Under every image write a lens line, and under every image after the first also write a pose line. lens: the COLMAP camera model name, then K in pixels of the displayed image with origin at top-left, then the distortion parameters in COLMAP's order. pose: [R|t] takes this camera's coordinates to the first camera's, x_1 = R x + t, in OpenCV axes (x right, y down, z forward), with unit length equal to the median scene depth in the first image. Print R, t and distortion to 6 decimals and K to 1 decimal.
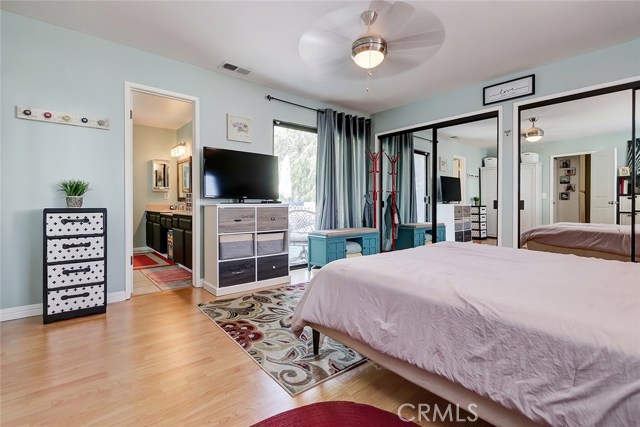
lens RADIAL K [[308.5, 0, 321.2], [0, 308.5, 201.3], [0, 0, 1]] dist [0.000850, -0.000131]
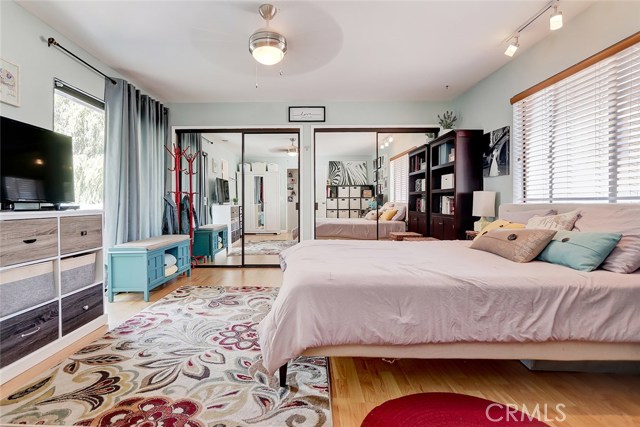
lens RADIAL K [[304.2, 0, 309.1], [0, 304.2, 198.5], [0, 0, 1]] dist [0.001186, 0.000022]
pose [[0.642568, 0.005040, 0.766212, -0.368449], [0.002210, 0.999962, -0.008431, -0.010794], [-0.766226, 0.007111, 0.642532, 0.238979]]
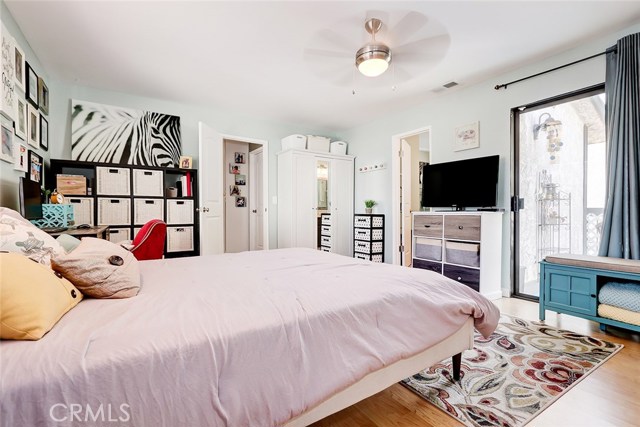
lens RADIAL K [[292.1, 0, 296.5], [0, 292.1, 214.3], [0, 0, 1]] dist [0.000343, 0.000095]
pose [[-0.182337, 0.007459, -0.983208, 0.880837], [0.006522, 0.999958, 0.006377, 0.007690], [0.983214, -0.005250, -0.182378, 0.716330]]
